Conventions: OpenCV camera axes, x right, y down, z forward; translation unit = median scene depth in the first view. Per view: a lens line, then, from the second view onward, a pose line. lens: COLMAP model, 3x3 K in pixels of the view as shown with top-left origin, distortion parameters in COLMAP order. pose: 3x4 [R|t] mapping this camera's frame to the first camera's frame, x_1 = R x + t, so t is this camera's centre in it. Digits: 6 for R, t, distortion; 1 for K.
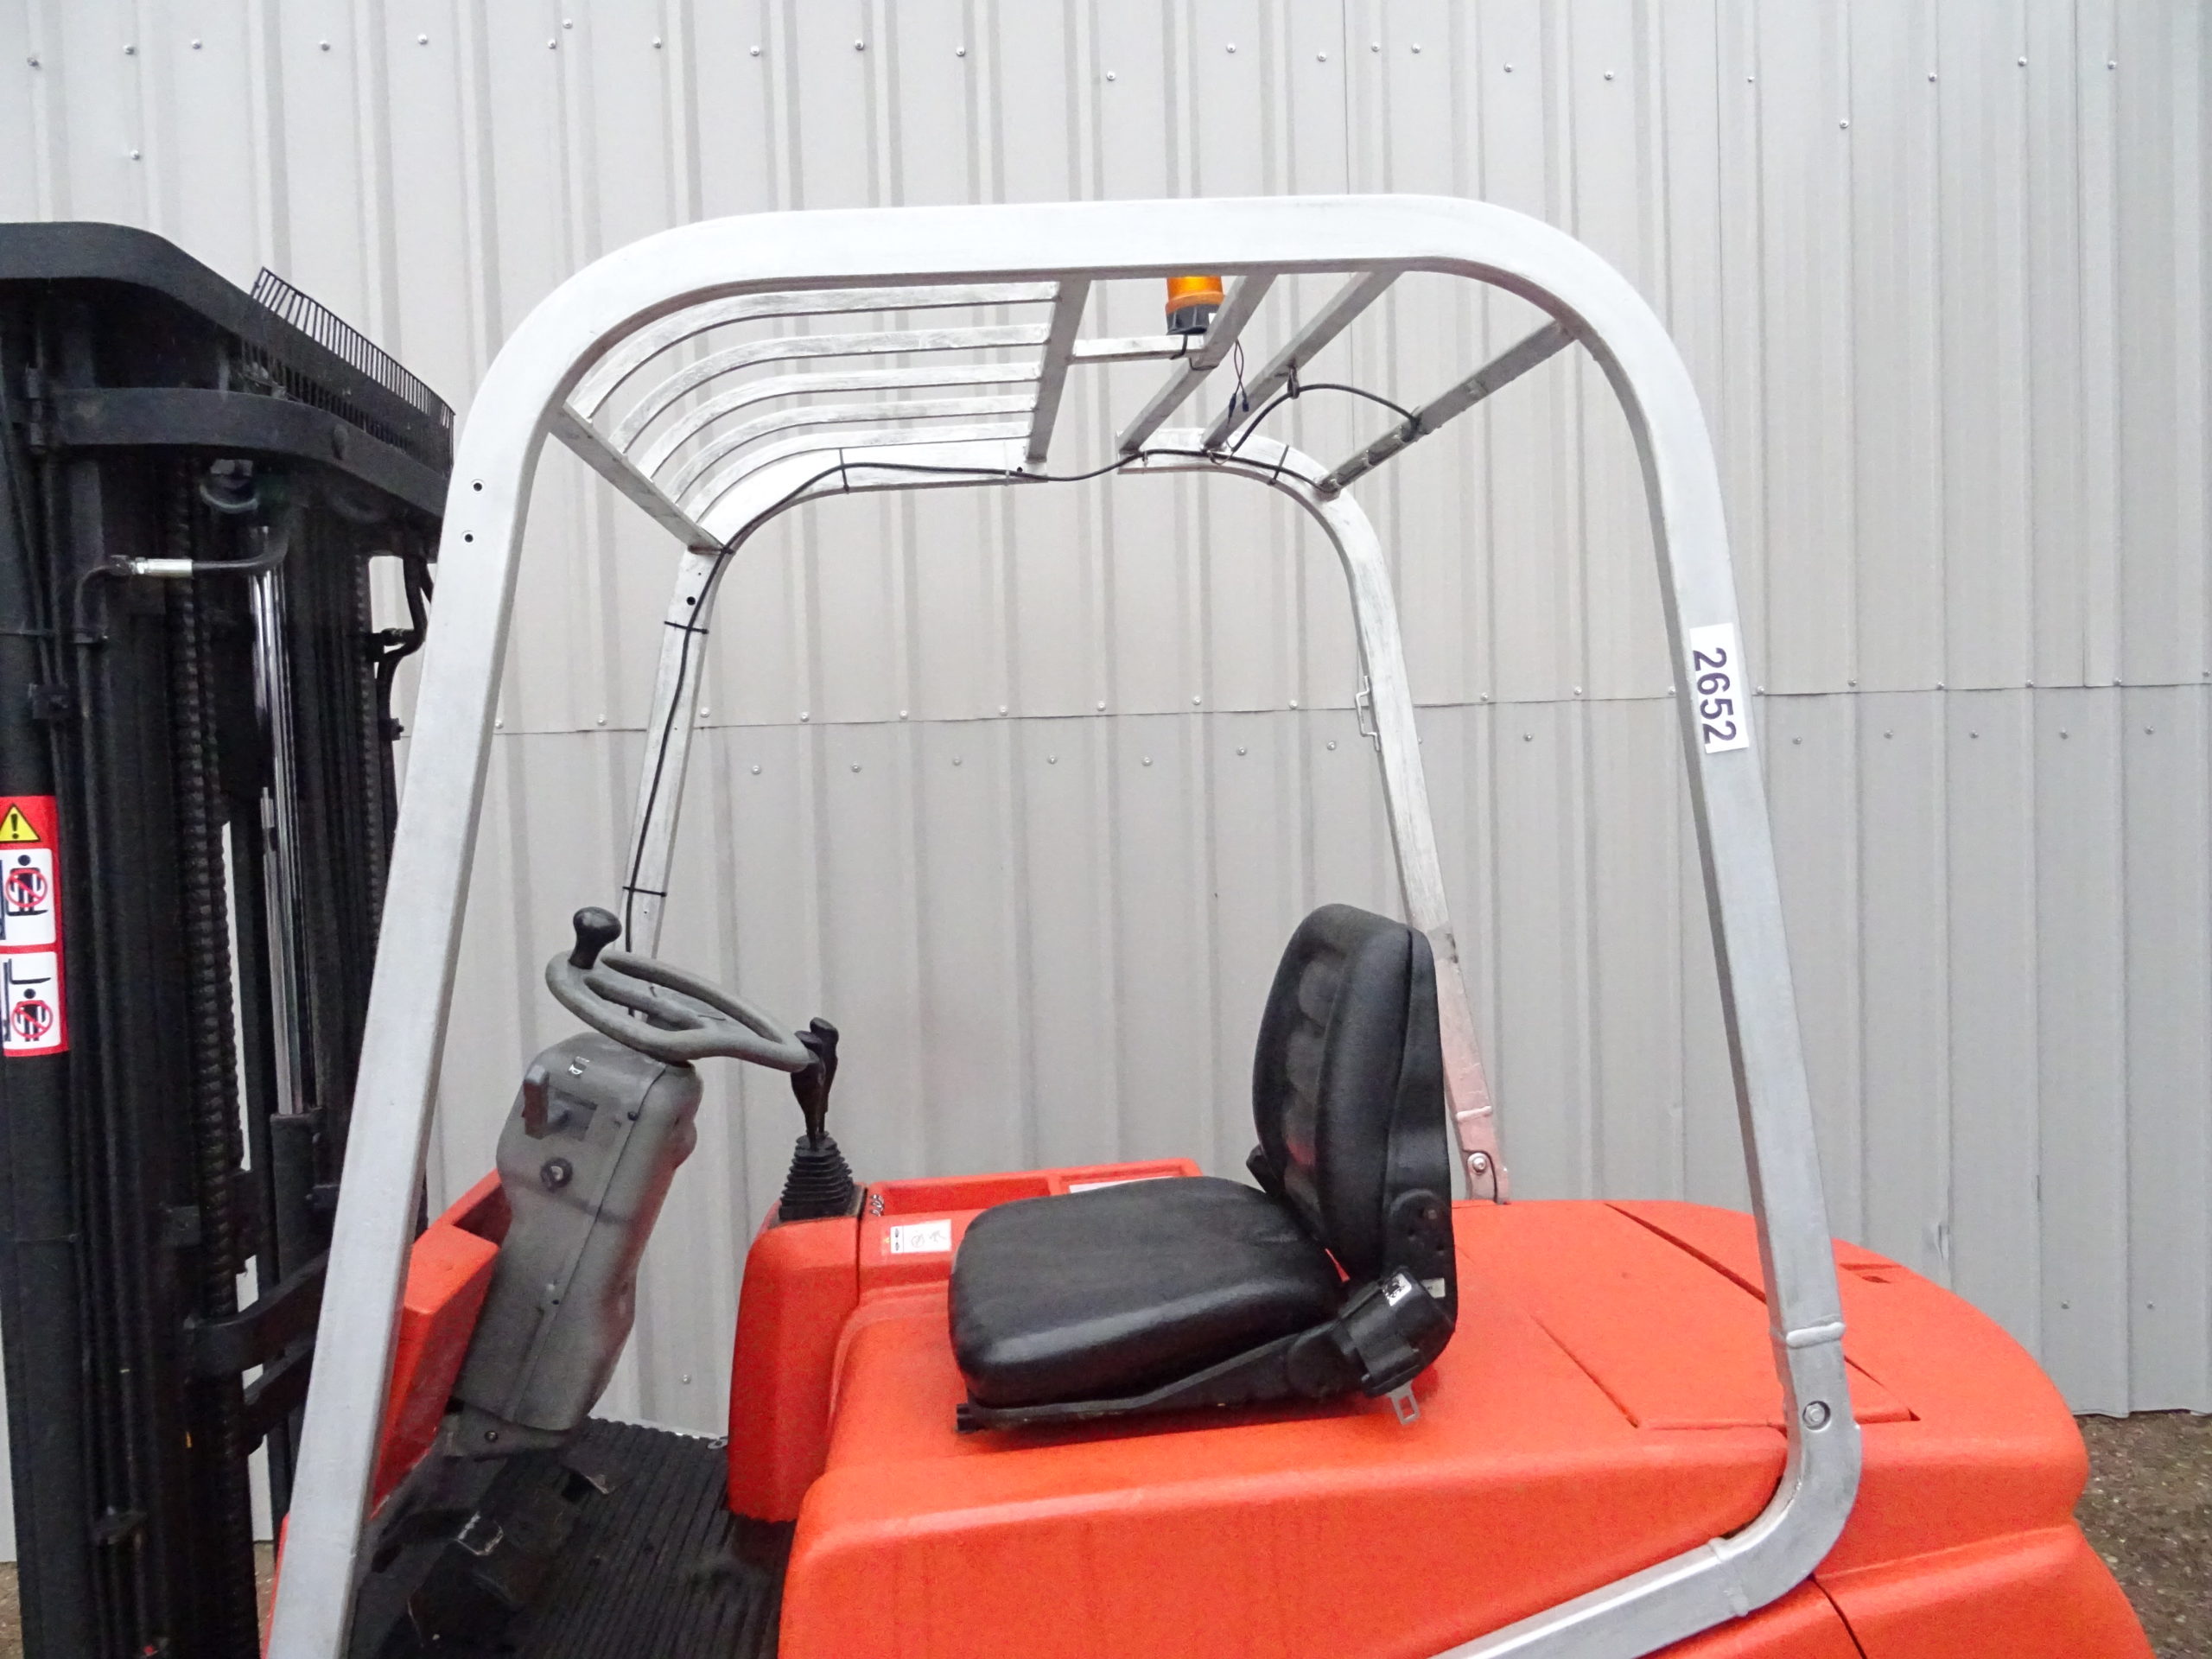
lens RADIAL K [[1581.5, 0, 1104.1], [0, 1581.5, 827.4], [0, 0, 1]] dist [0.002643, -0.006281]
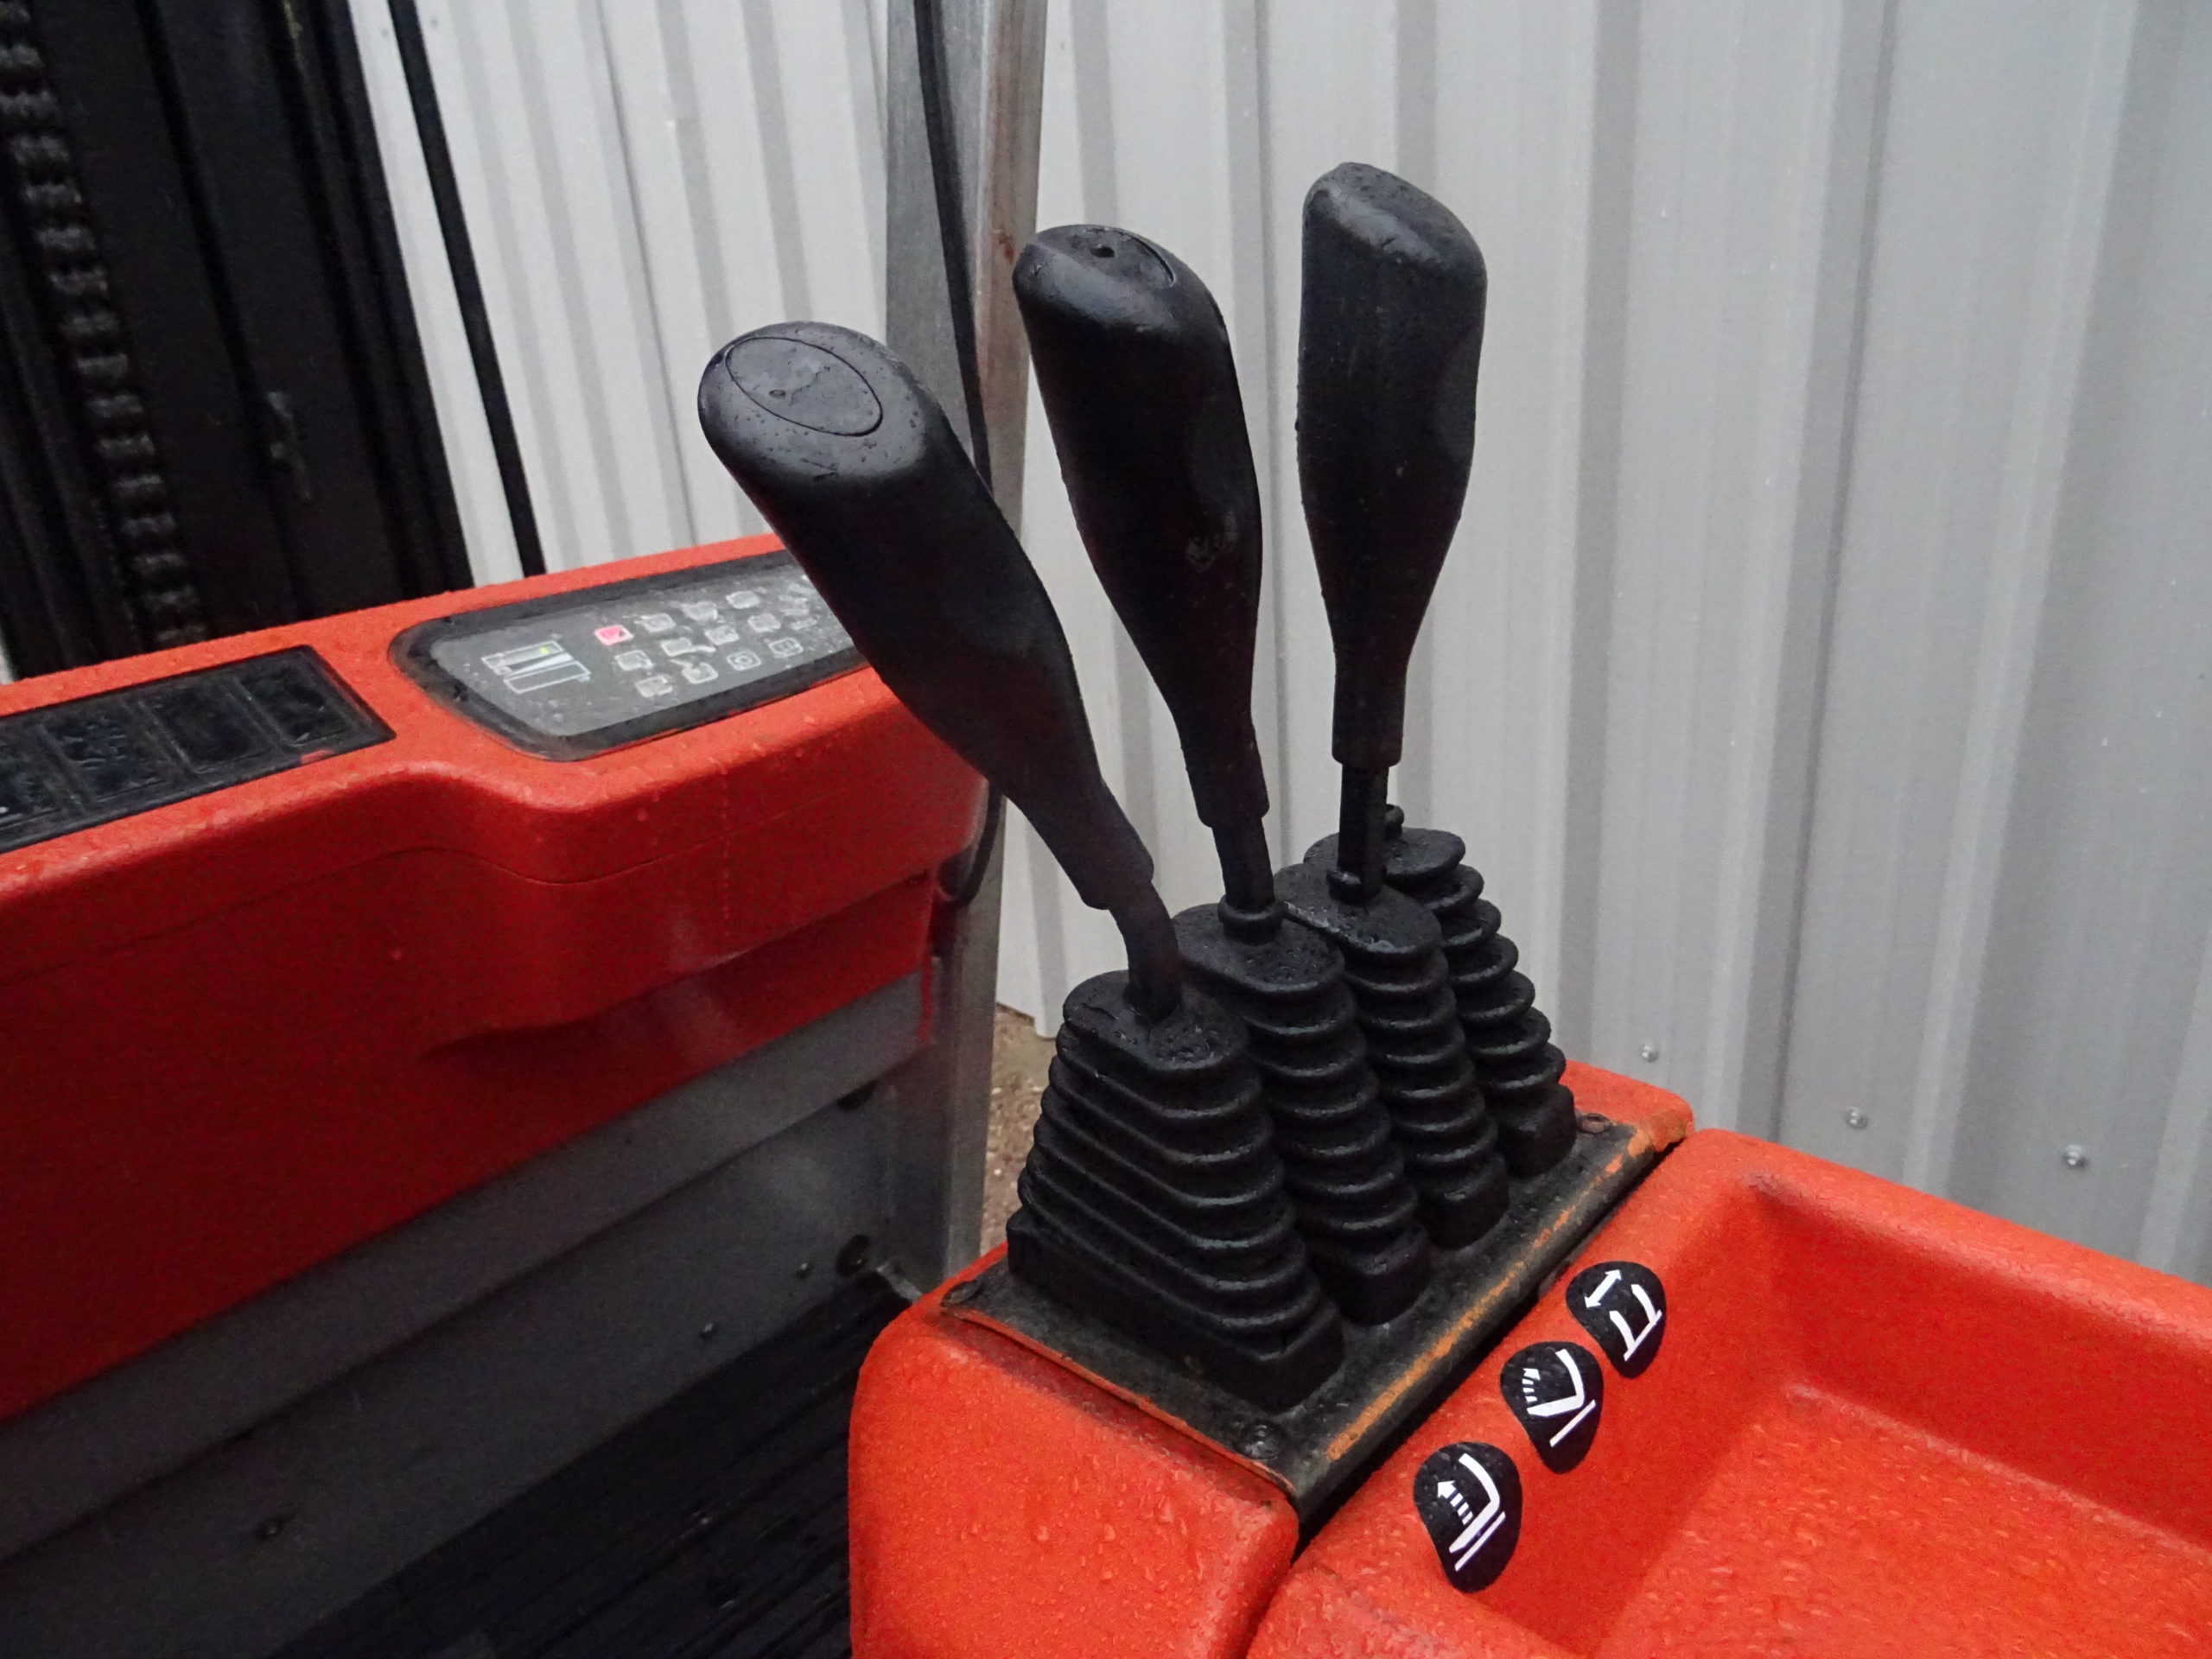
lens RADIAL K [[1581.5, 0, 1104.1], [0, 1581.5, 827.4], [0, 0, 1]] dist [0.002643, -0.006281]
pose [[0.671107, 0.274076, -0.688838, -0.090309], [0.019256, 0.922396, 0.385764, 0.140805], [0.741110, -0.272153, 0.613750, 1.026181]]
